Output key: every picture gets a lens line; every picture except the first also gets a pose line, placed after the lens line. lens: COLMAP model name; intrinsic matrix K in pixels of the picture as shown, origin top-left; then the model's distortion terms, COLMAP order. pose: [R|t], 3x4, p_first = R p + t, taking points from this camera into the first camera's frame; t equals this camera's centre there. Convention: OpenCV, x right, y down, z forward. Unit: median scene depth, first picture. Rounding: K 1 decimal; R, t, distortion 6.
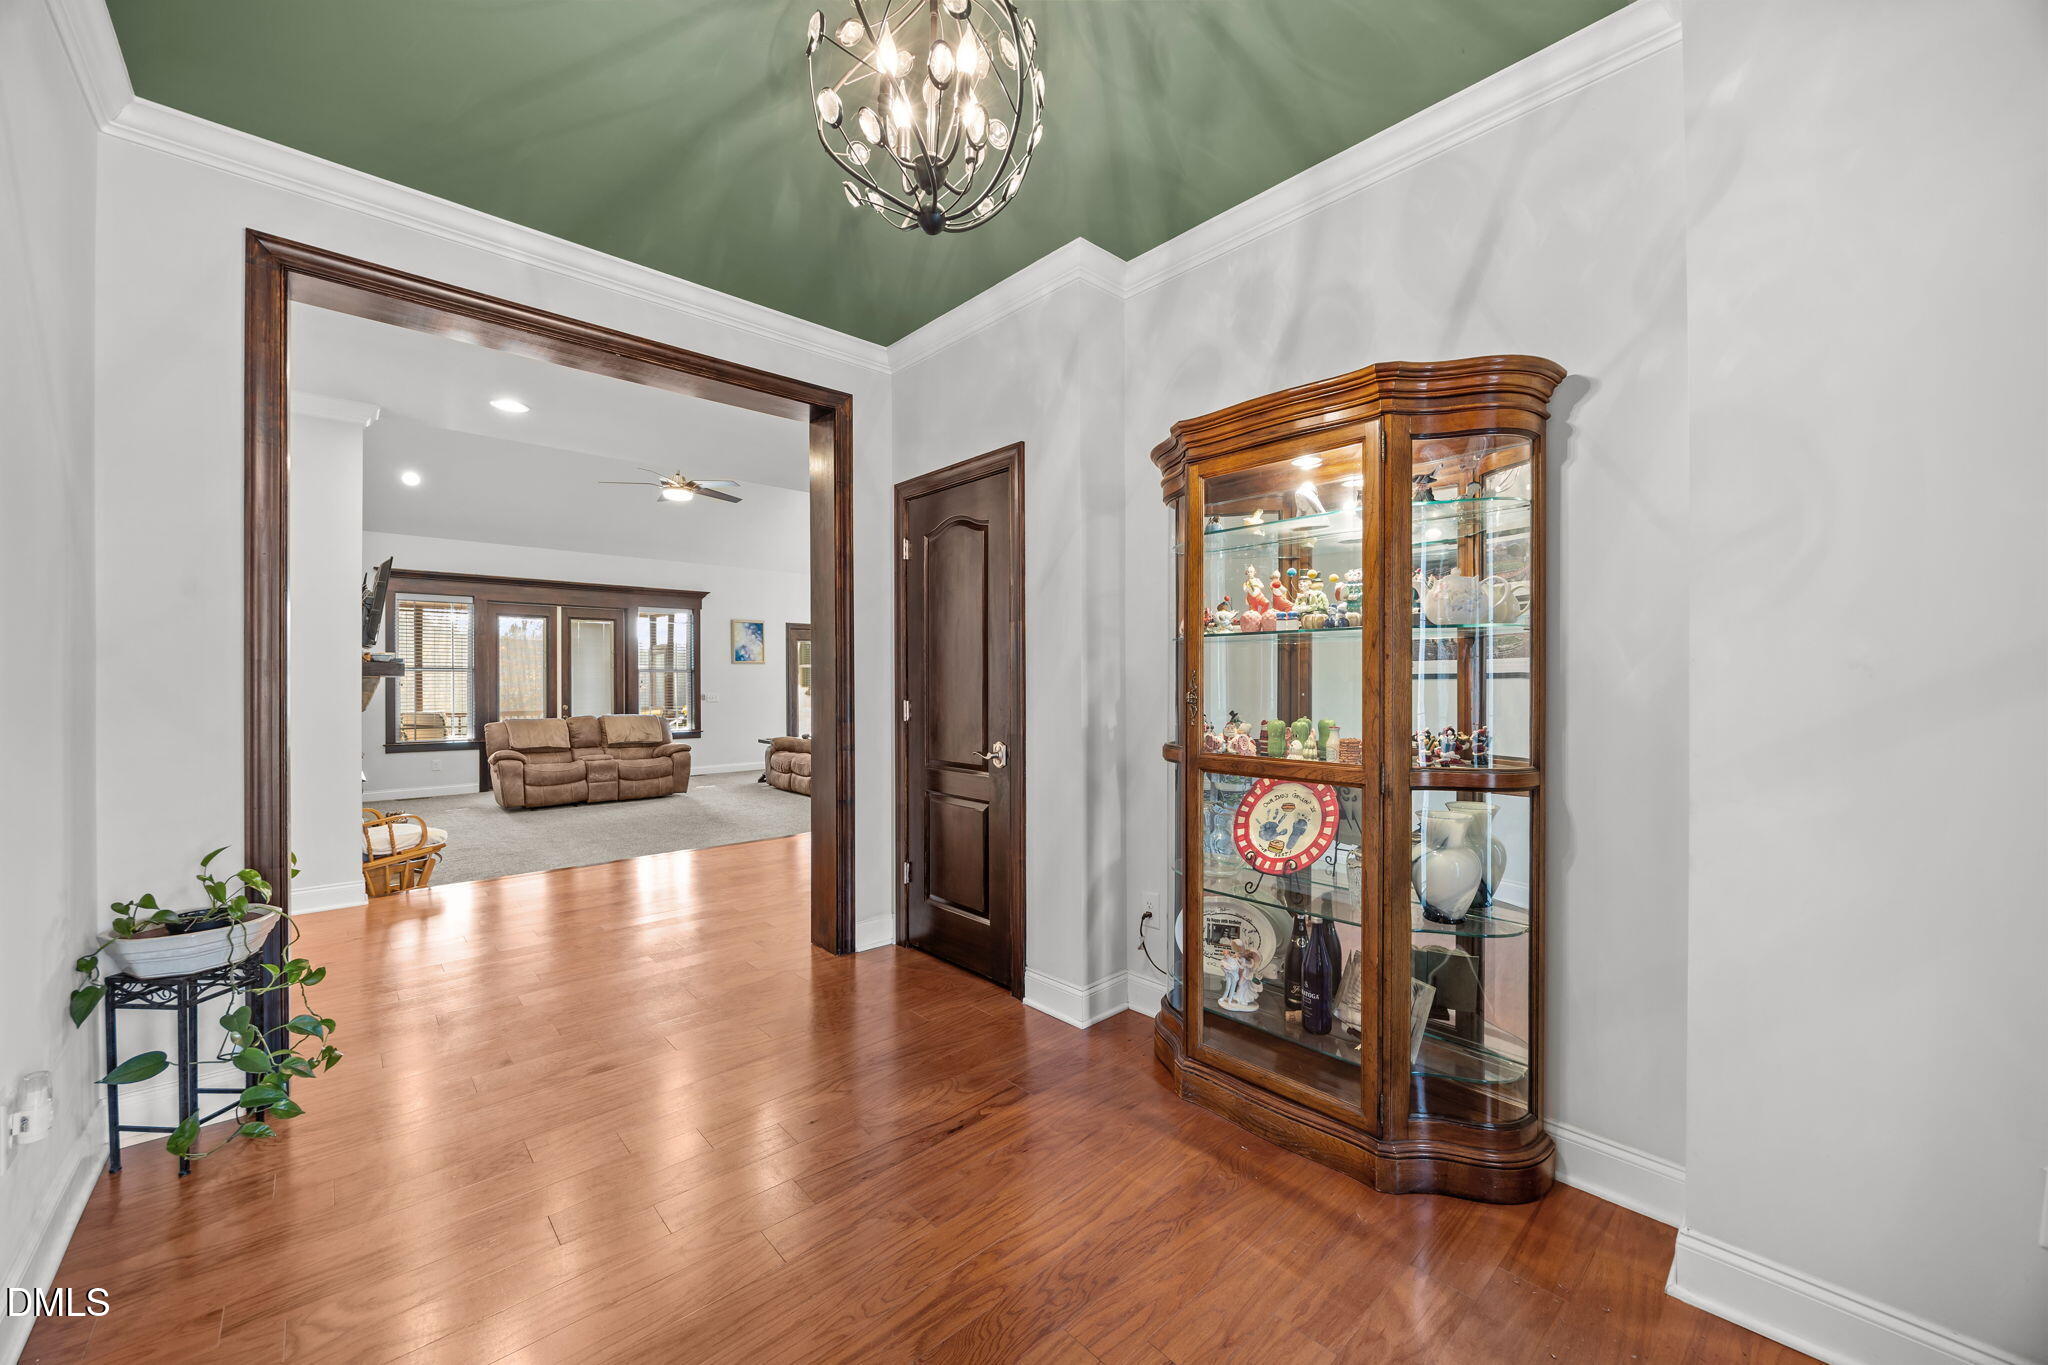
lens RADIAL K [[780.4, 0, 1024.7], [0, 780.4, 673.4], [0, 0, 1]] dist [-0.003460, -0.000135]
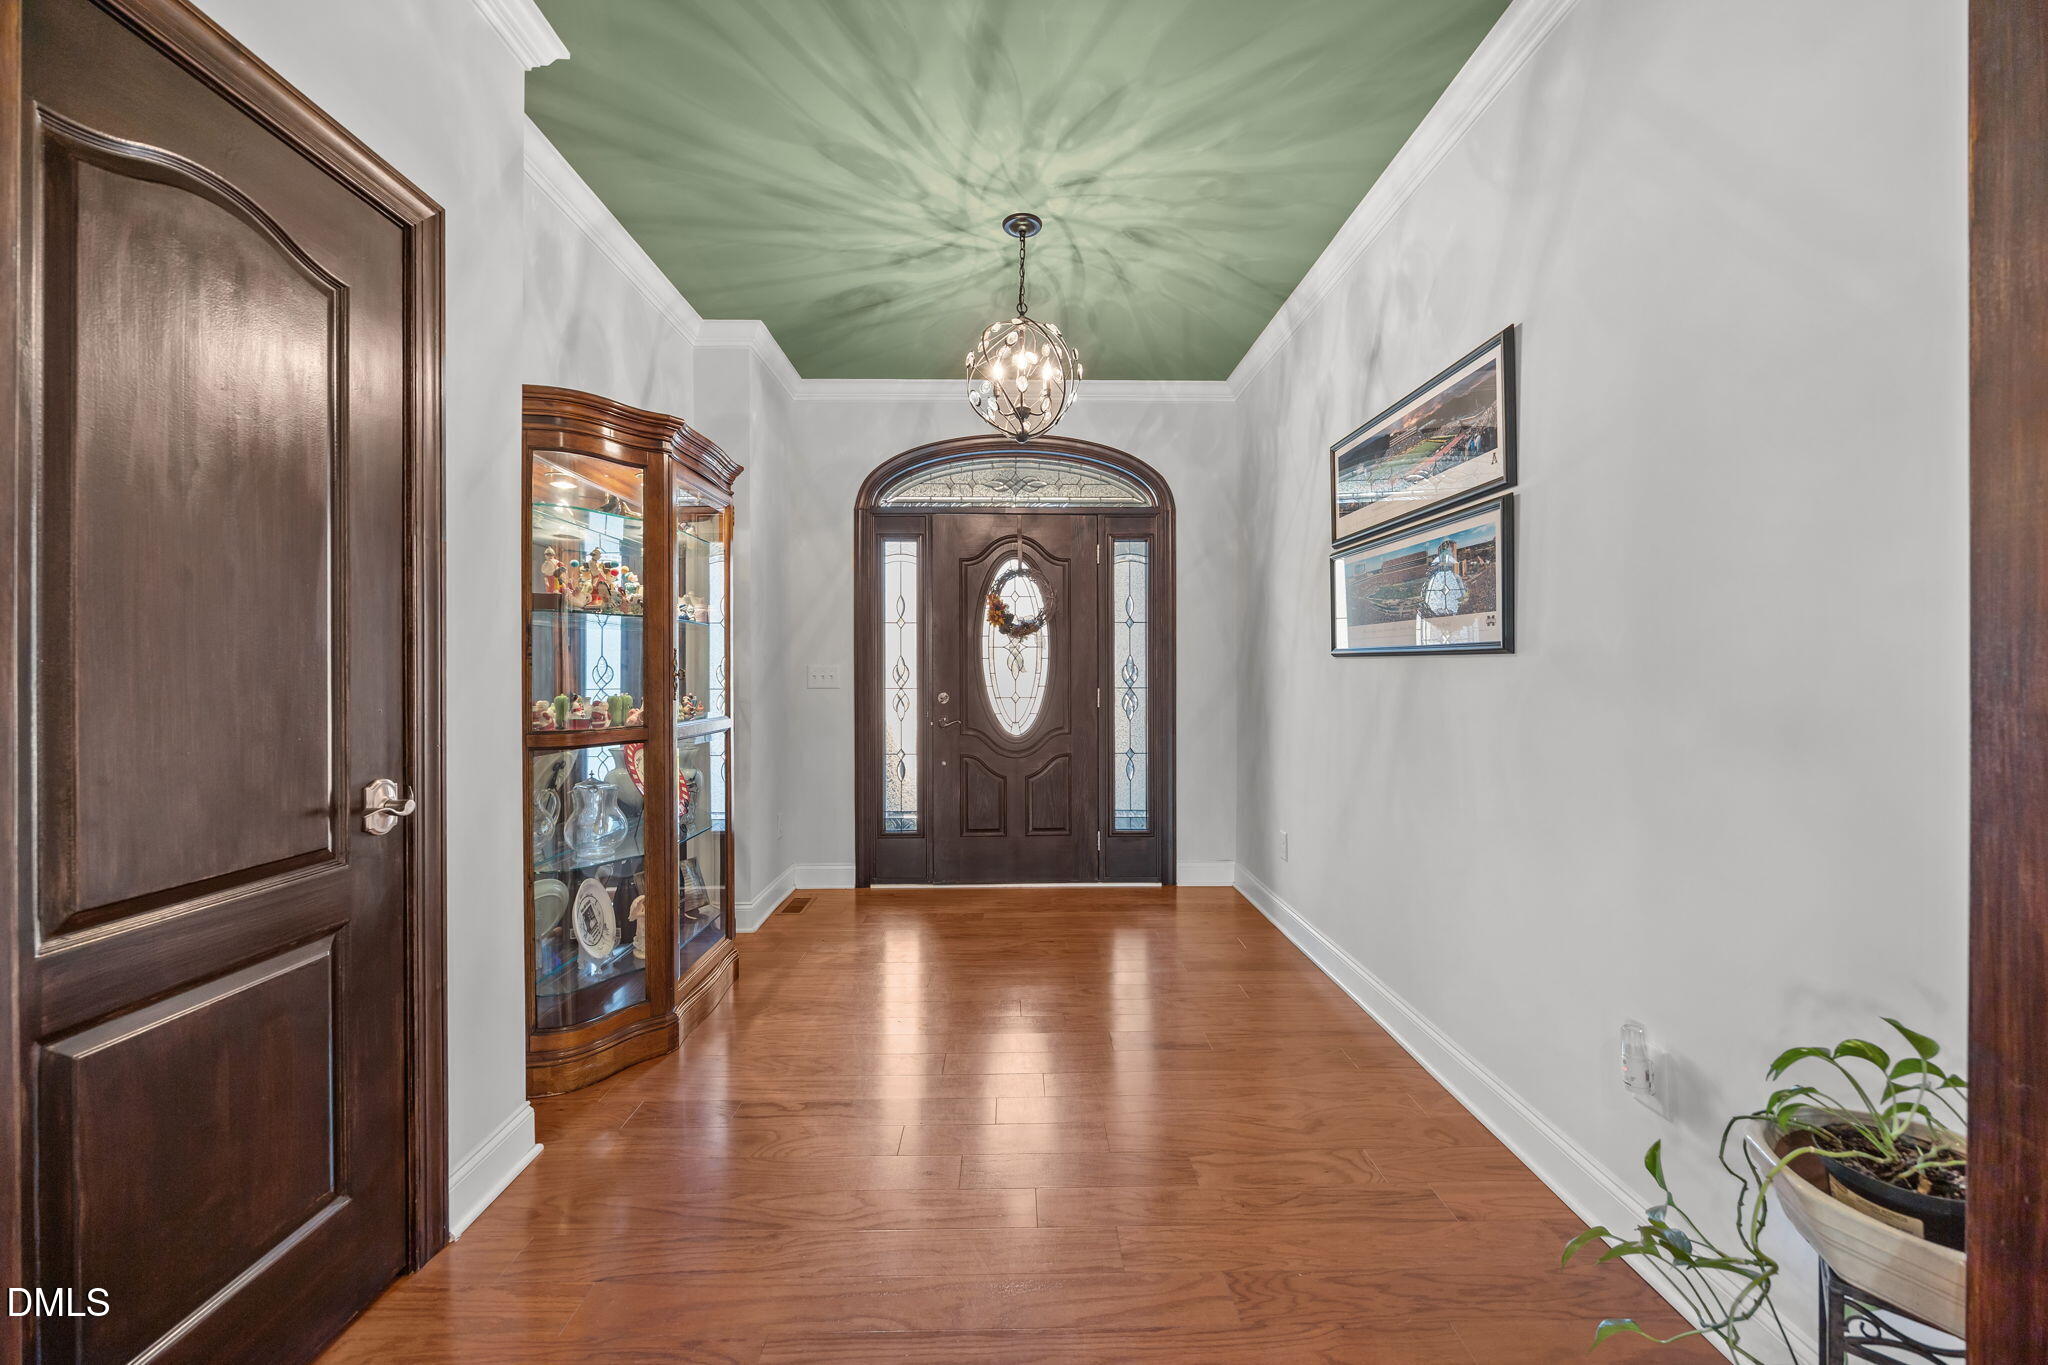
lens RADIAL K [[780.4, 0, 1024.7], [0, 780.4, 673.4], [0, 0, 1]] dist [-0.003460, -0.000135]
pose [[-0.749455, 0.003617, 0.662045, -0.827428], [-0.001848, 0.999970, -0.007555, 0.034999], [-0.662052, -0.006885, -0.749426, 1.419208]]
